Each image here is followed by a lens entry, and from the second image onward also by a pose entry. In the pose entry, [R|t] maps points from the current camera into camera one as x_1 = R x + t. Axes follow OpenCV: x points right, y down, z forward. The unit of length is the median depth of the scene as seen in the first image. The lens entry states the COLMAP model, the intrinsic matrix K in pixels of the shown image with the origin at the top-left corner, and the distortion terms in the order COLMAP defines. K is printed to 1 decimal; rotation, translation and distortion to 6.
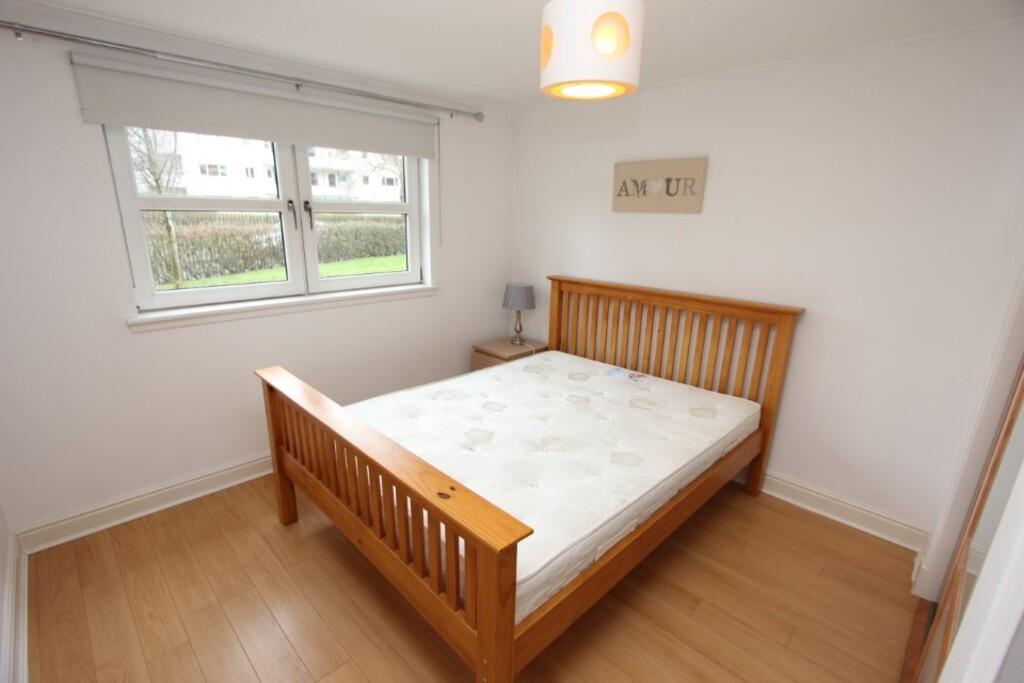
lens RADIAL K [[477.3, 0, 512.0], [0, 477.3, 341.5], [0, 0, 1]] dist [-0.001847, -0.000061]
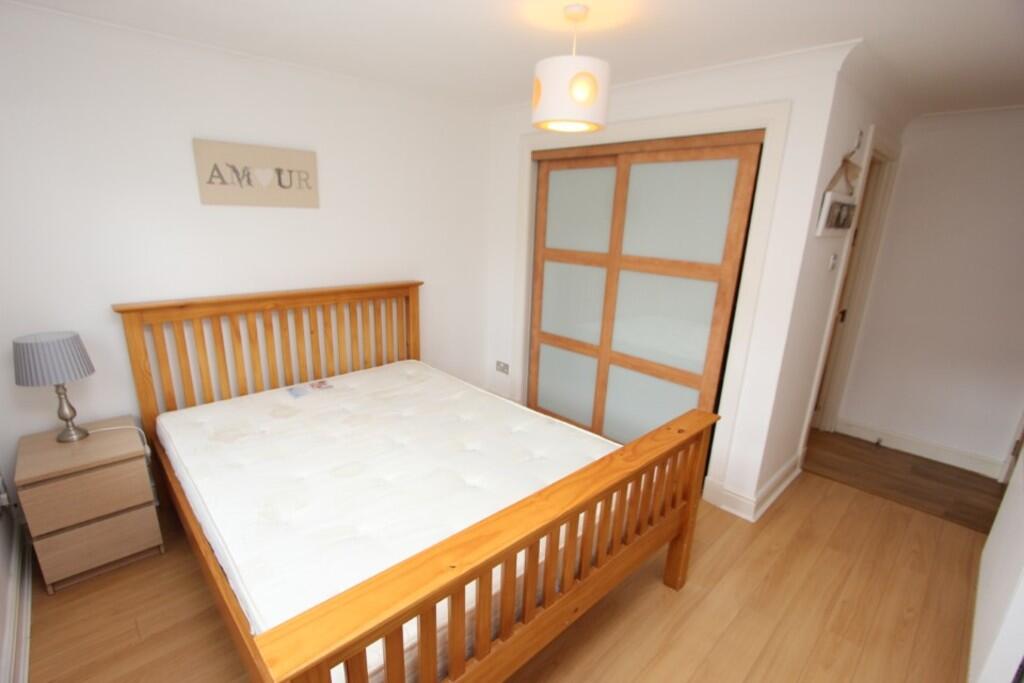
lens RADIAL K [[477.3, 0, 512.0], [0, 477.3, 341.5], [0, 0, 1]] dist [-0.001847, -0.000061]
pose [[0.023958, -0.274183, 0.961379, -0.593211], [0.230724, 0.937210, 0.261541, -0.160609], [-0.972724, 0.215547, 0.085714, 0.534647]]
